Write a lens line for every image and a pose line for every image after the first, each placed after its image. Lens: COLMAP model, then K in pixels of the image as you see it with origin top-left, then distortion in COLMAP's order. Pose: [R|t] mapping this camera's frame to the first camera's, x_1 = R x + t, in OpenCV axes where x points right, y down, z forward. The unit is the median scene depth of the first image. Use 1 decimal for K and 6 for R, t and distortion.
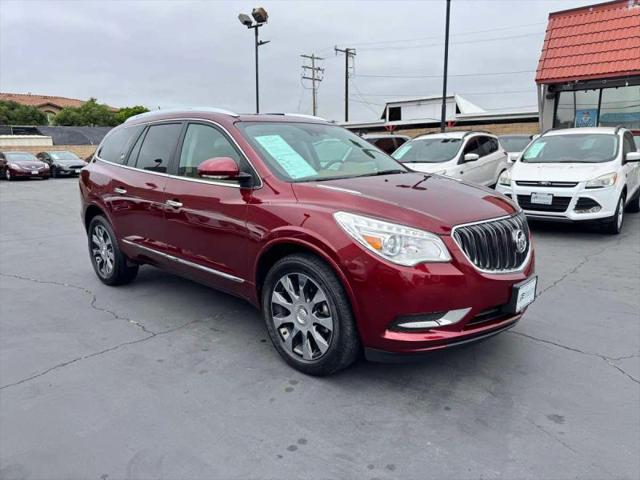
lens RADIAL K [[454.0, 0, 320.0], [0, 454.0, 240.0], [0, 0, 1]] dist [0.030280, -0.025350]
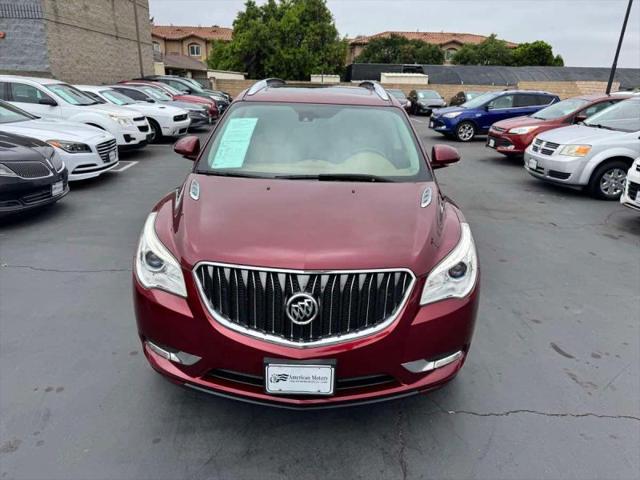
lens RADIAL K [[454.0, 0, 320.0], [0, 454.0, 240.0], [0, 0, 1]] dist [0.030280, -0.025350]
pose [[0.674516, 0.276181, -0.684655, 0.548657], [-0.184458, 0.961023, 0.205938, -0.153456], [0.714845, -0.012618, 0.699169, 0.305992]]
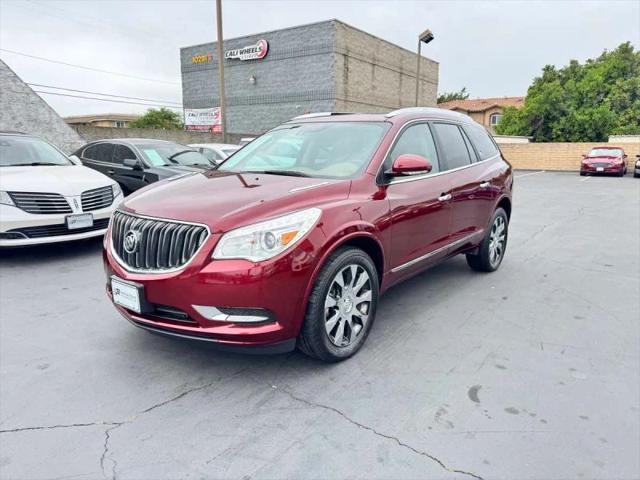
lens RADIAL K [[454.5, 0, 324.0], [0, 454.5, 240.9], [0, 0, 1]] dist [0.029698, -0.028737]
pose [[0.098272, 0.216228, -0.971385, 0.860172], [-0.204583, 0.959650, 0.192918, -0.166119], [0.973904, 0.179771, 0.138543, 0.757331]]
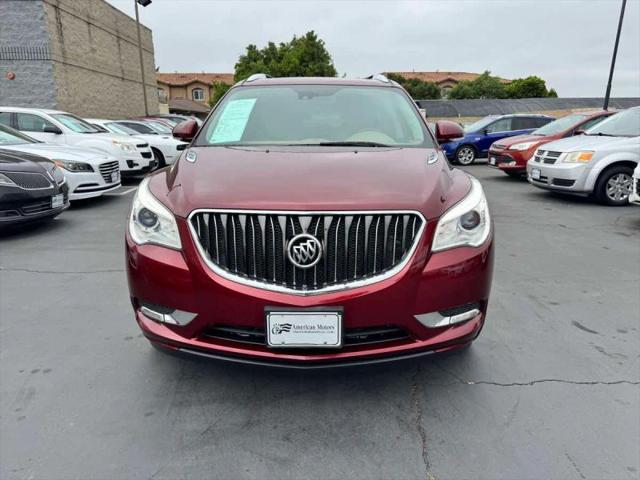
lens RADIAL K [[454.0, 0, 320.0], [0, 454.0, 240.0], [0, 0, 1]] dist [0.030280, -0.025350]
pose [[0.674581, 0.197892, -0.711182, 0.551244], [-0.157815, 0.979786, 0.122940, -0.059071], [0.721135, 0.029302, 0.692175, 0.327542]]
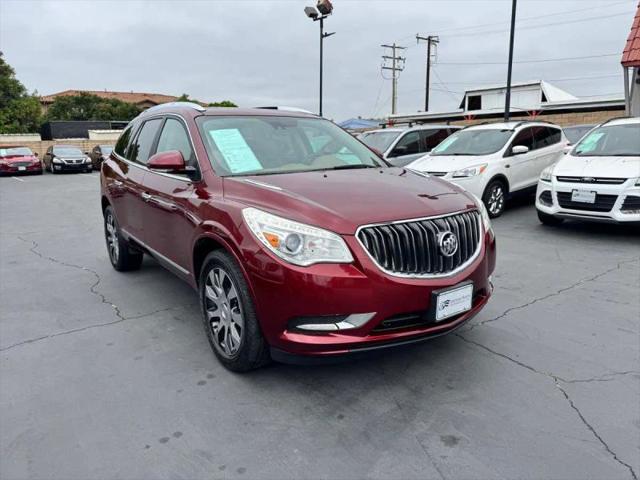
lens RADIAL K [[457.4, 0, 321.1], [0, 457.4, 238.8], [0, 0, 1]] dist [0.008640, -0.002372]
pose [[0.982904, 0.033847, -0.180983, 0.209380], [-0.031375, 0.999371, 0.016506, -0.008665], [0.181428, -0.010545, 0.983348, 0.030222]]
